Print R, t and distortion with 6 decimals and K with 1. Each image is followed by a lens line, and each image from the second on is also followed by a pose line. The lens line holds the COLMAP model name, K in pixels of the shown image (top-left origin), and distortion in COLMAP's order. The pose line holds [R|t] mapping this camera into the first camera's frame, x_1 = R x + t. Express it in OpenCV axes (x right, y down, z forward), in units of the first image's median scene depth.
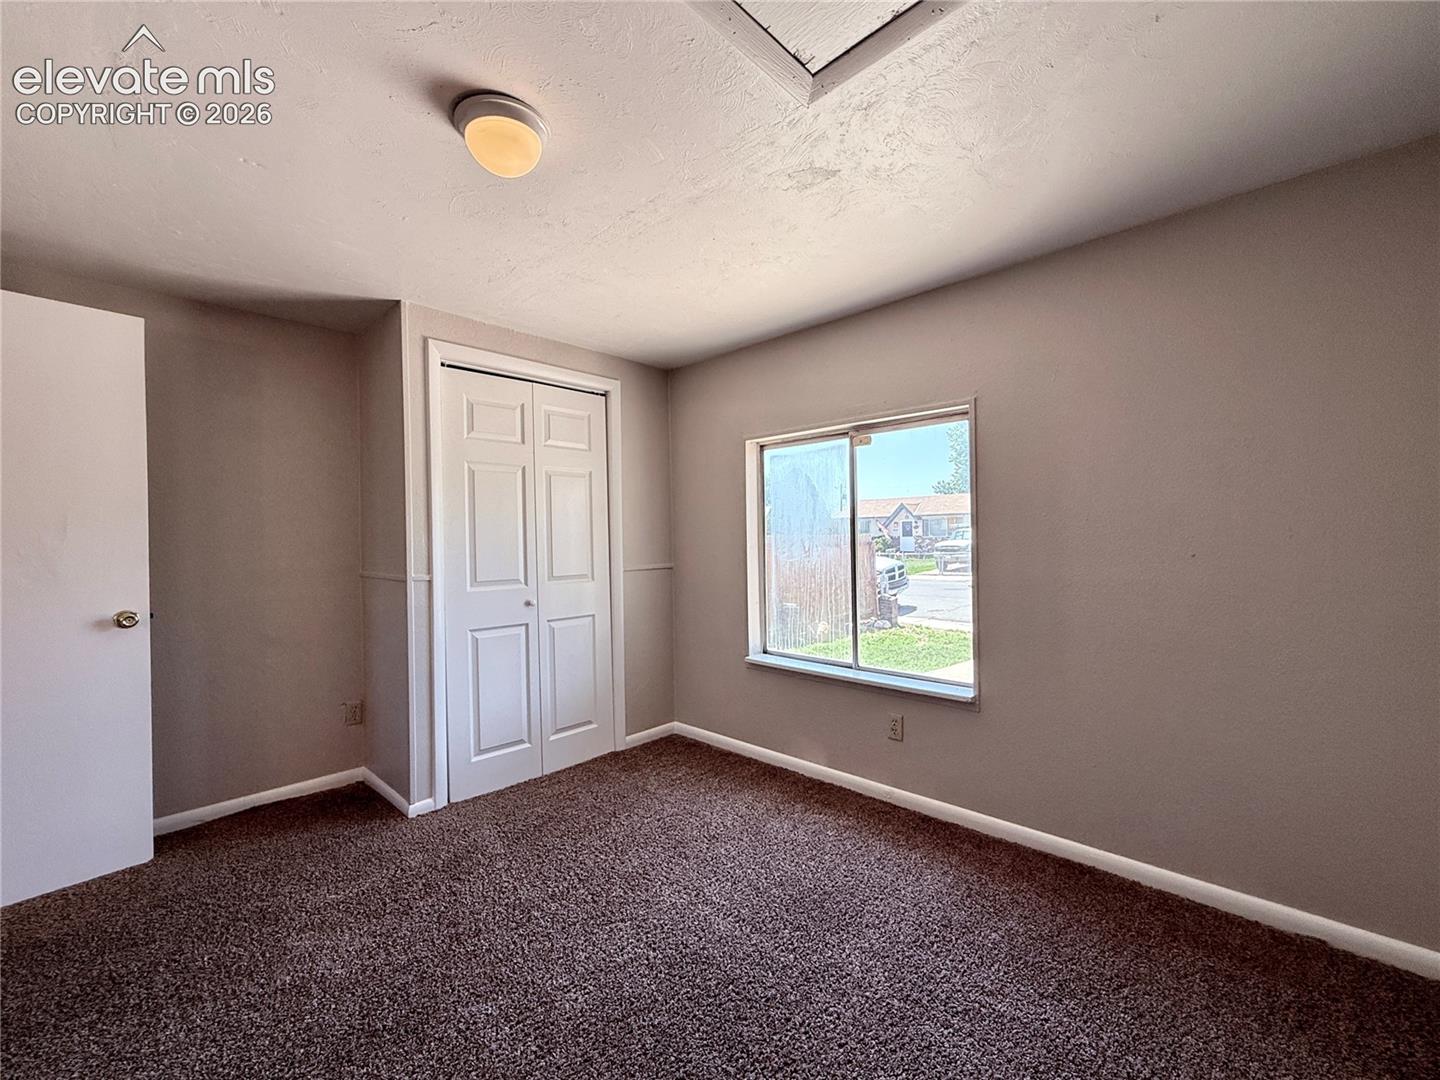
lens RADIAL K [[567.2, 0, 711.5], [0, 567.2, 539.9], [0, 0, 1]] dist [-0.000803, 0.000145]
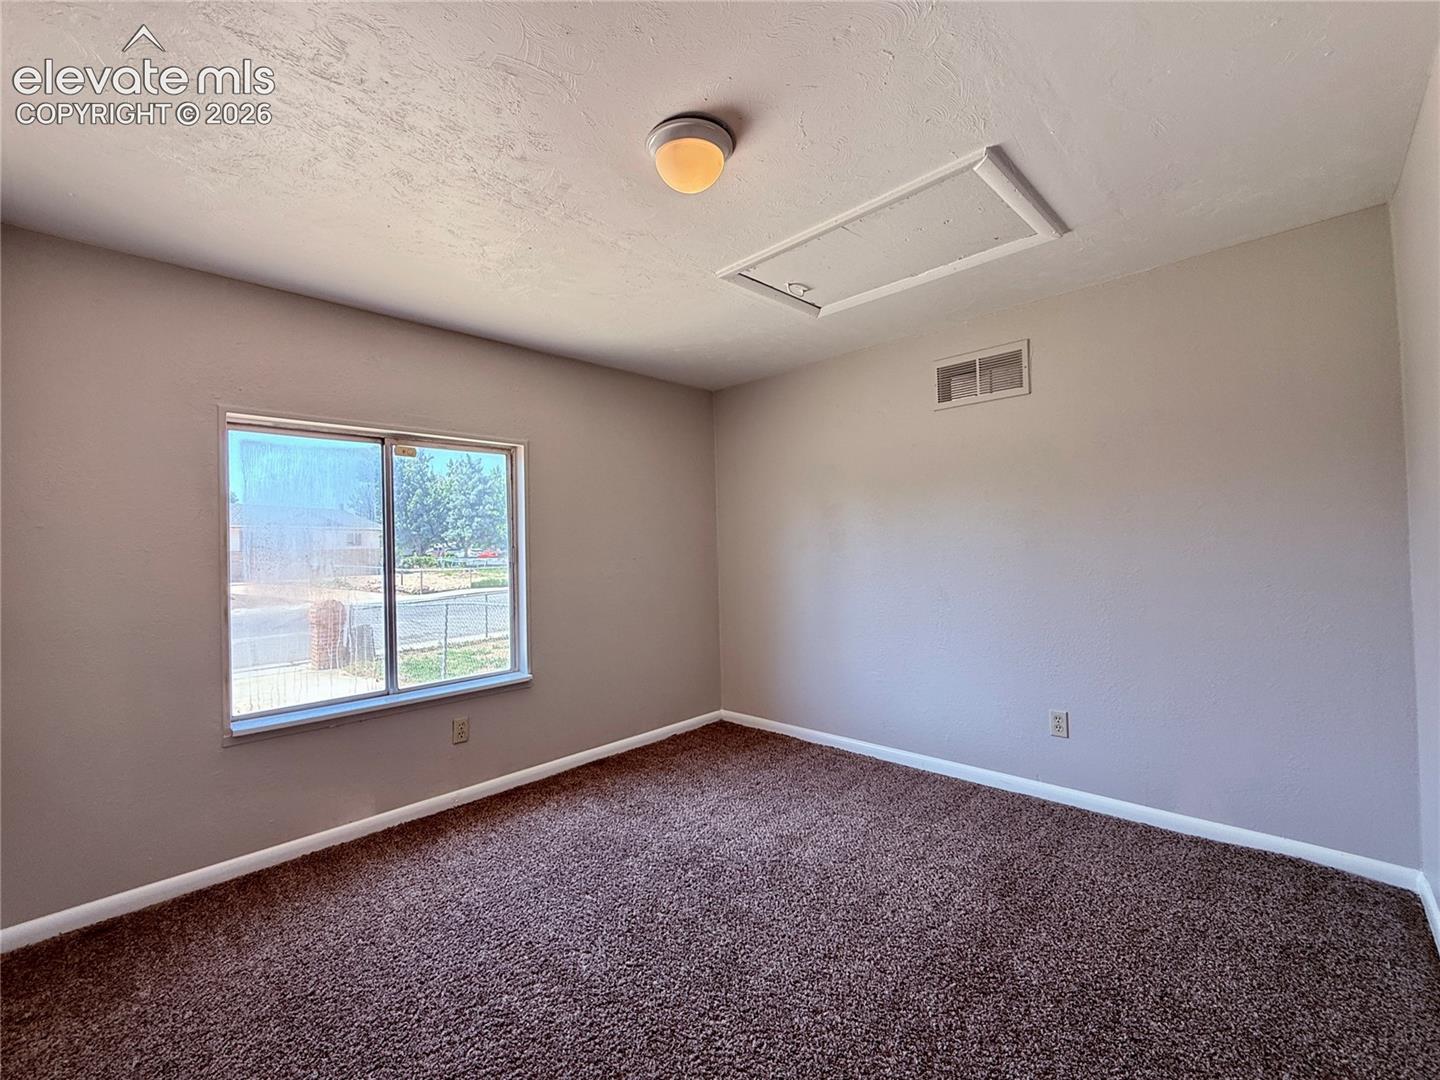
lens RADIAL K [[567.2, 0, 711.5], [0, 567.2, 539.9], [0, 0, 1]] dist [-0.000803, 0.000145]
pose [[0.069132, 0.016341, 0.997474, -0.661343], [0.025077, 0.999521, -0.018113, 0.005590], [-0.997292, 0.026266, 0.068689, 0.427732]]
